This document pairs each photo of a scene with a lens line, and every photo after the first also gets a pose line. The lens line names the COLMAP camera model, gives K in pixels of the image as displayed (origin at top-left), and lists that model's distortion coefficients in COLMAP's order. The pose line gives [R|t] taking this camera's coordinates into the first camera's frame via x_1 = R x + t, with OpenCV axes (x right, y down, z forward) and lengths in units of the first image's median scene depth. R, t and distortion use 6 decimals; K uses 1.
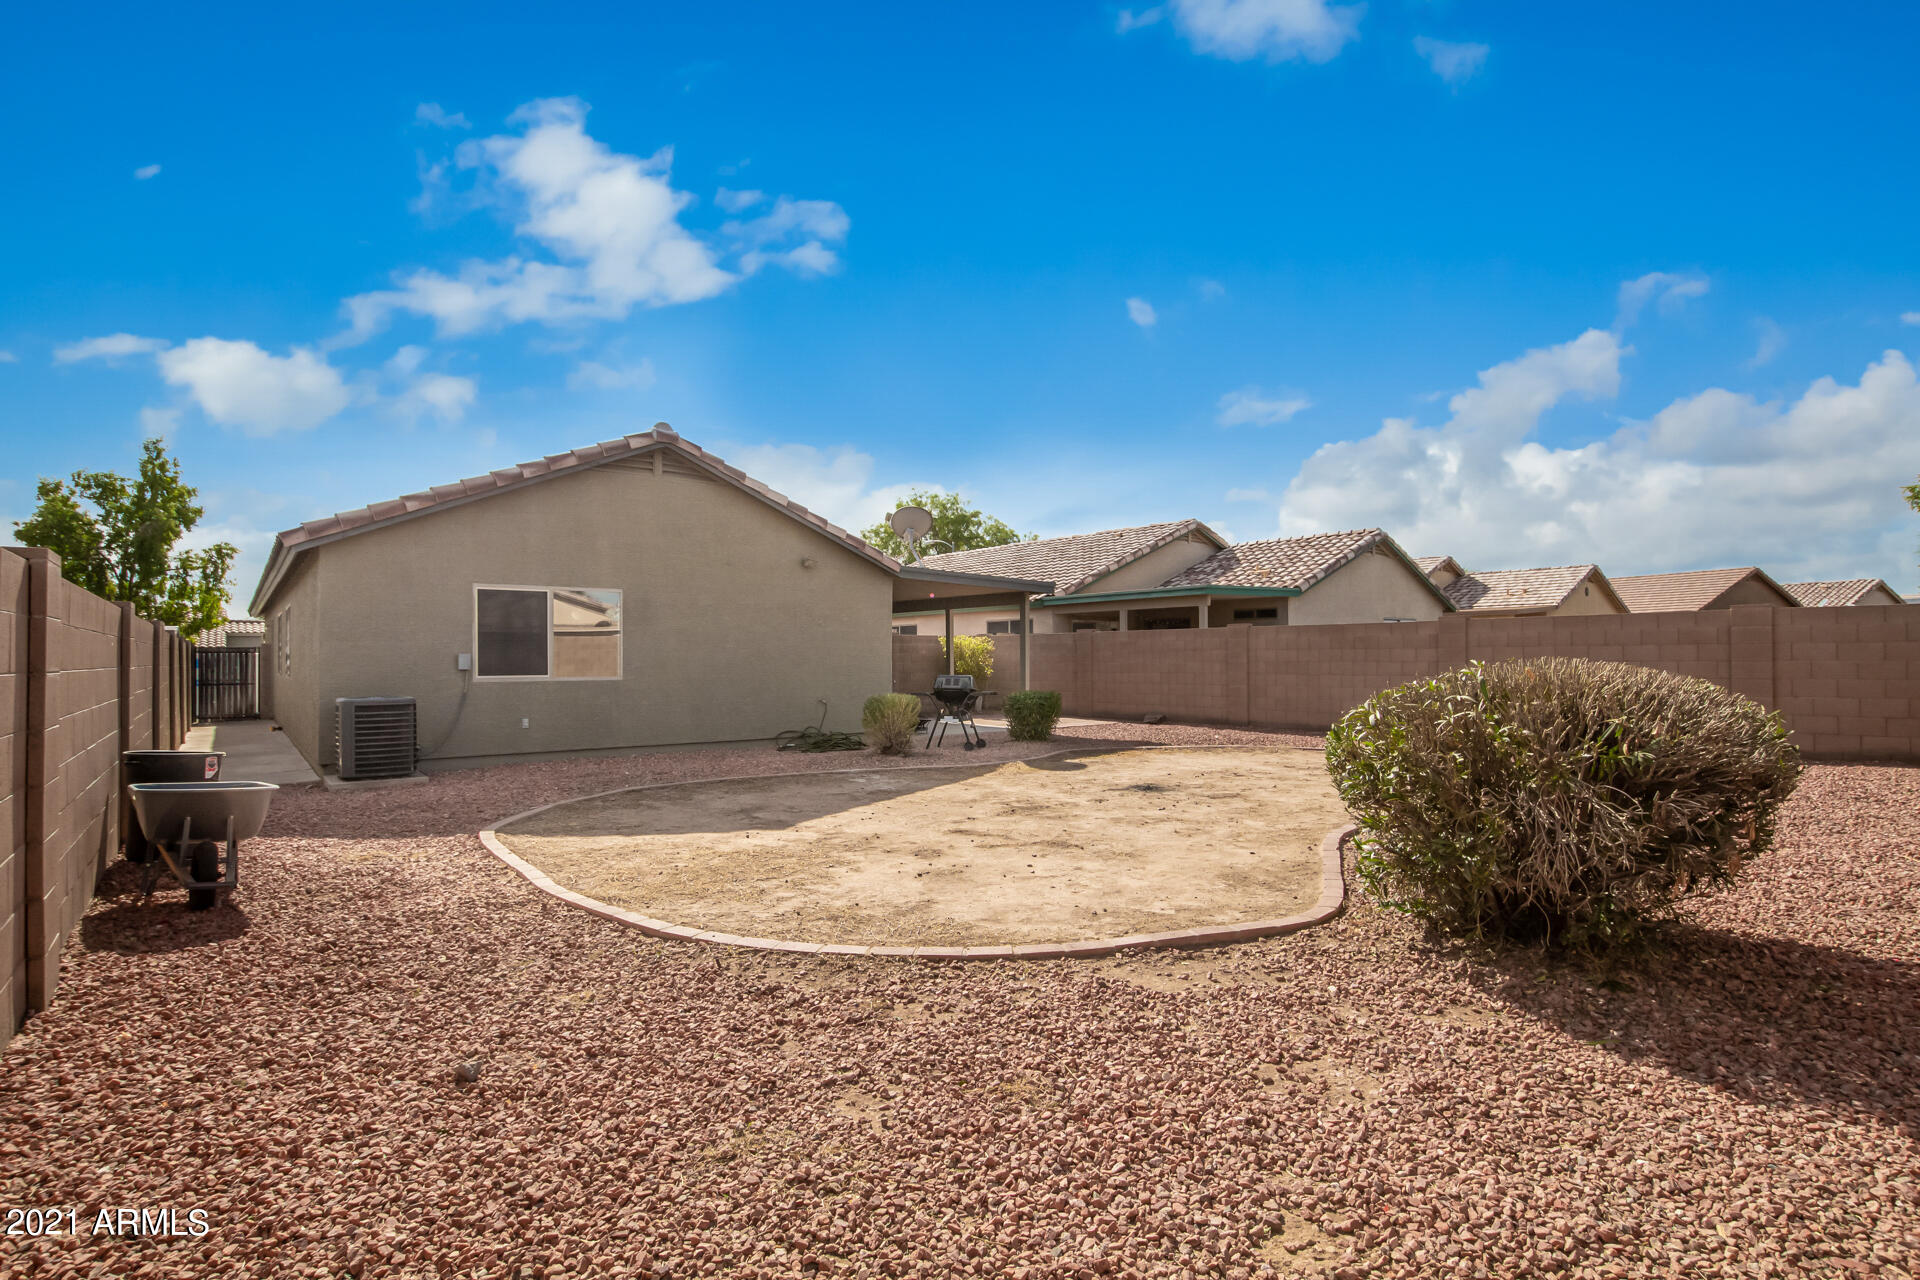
lens RADIAL K [[961.1, 0, 962.9], [0, 961.1, 648.8], [0, 0, 1]] dist [0.015155, 0.001438]
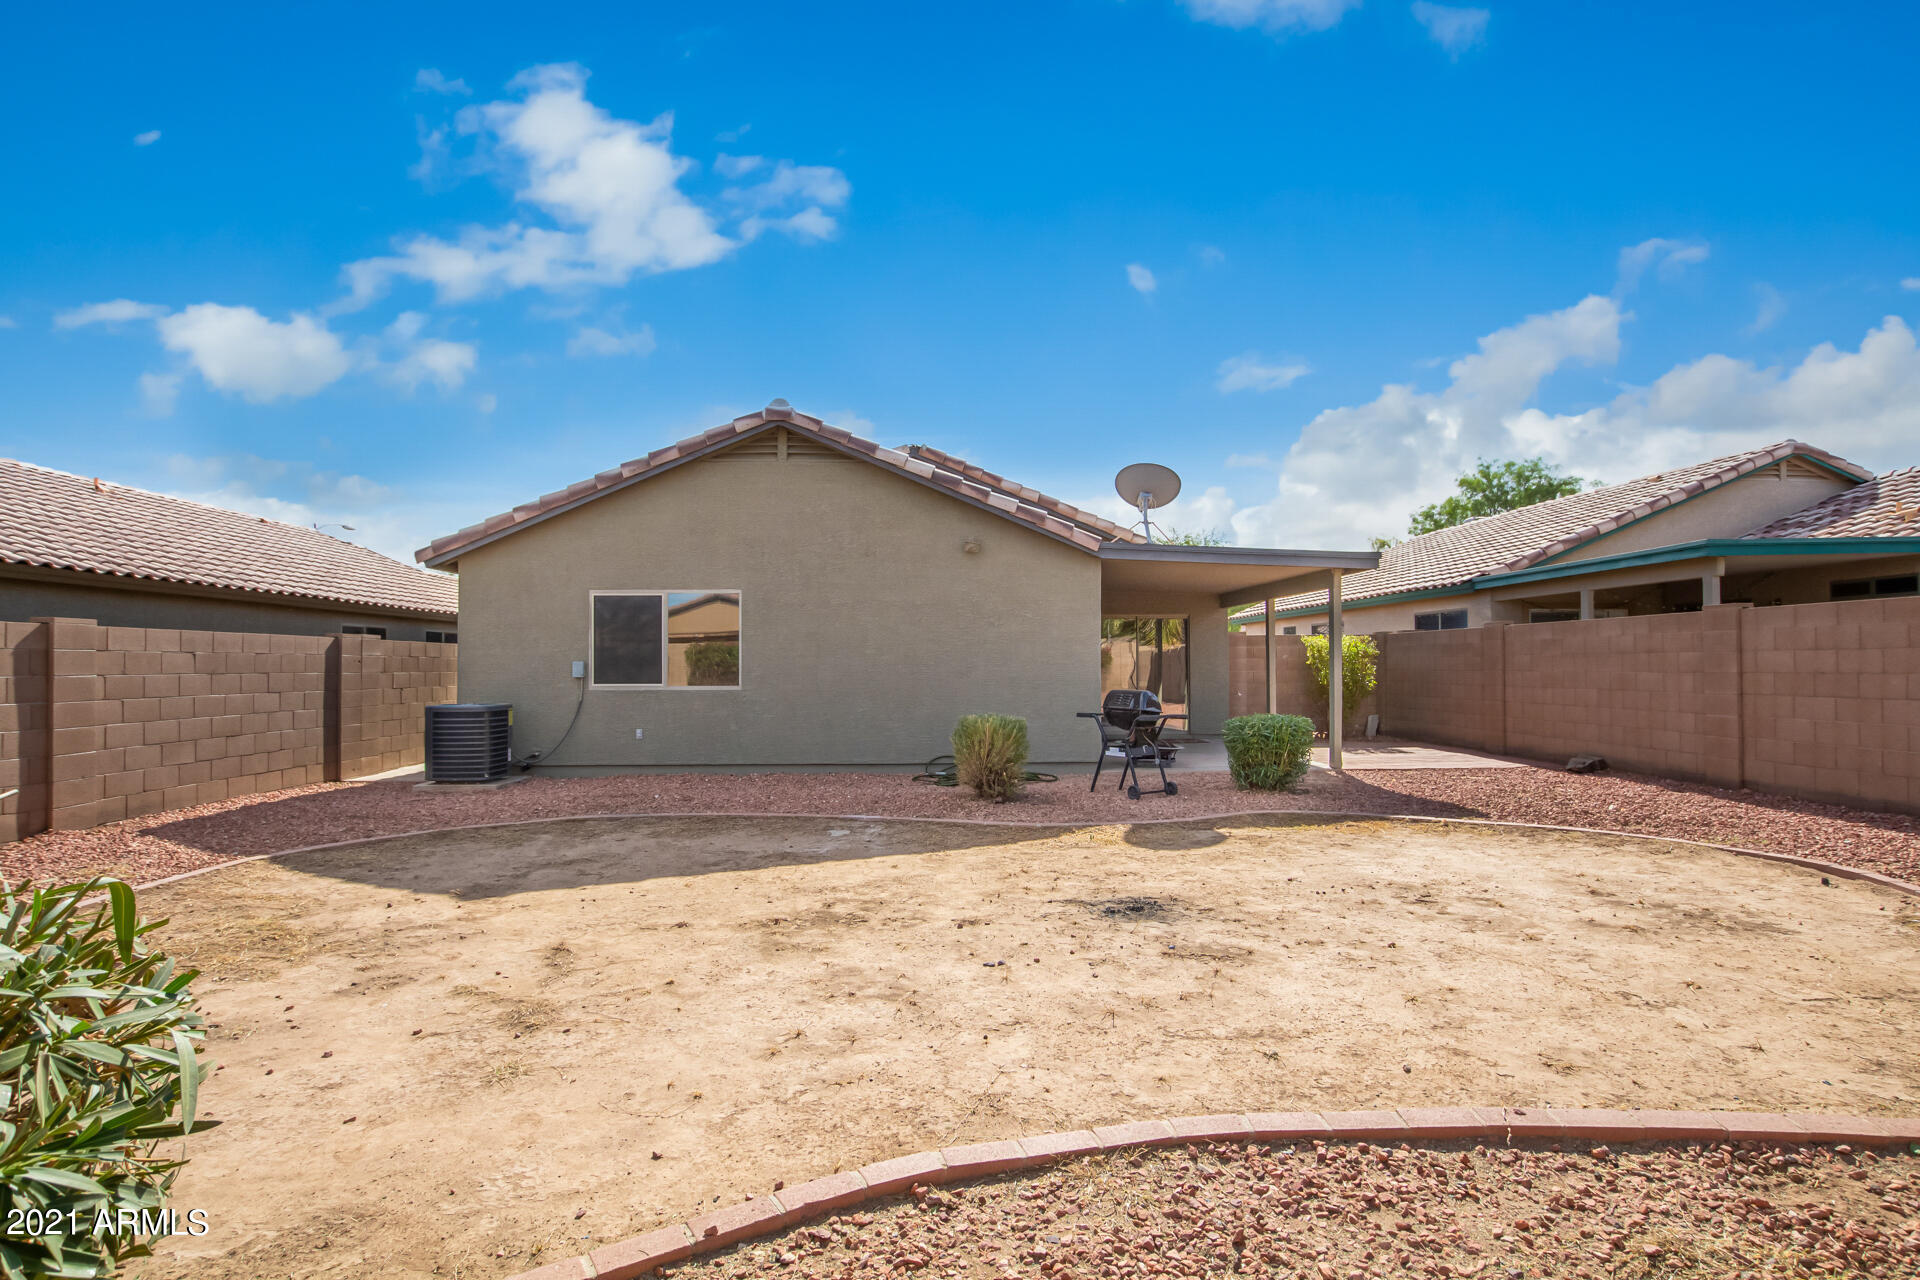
lens RADIAL K [[961.1, 0, 959.8], [0, 961.1, 651.8], [0, 0, 1]] dist [0.015155, 0.001438]
pose [[0.816862, -0.007993, -0.576778, 0.335204], [0.006131, 0.999968, -0.005174, 0.002020], [0.576801, 0.000690, 0.816885, 0.381418]]
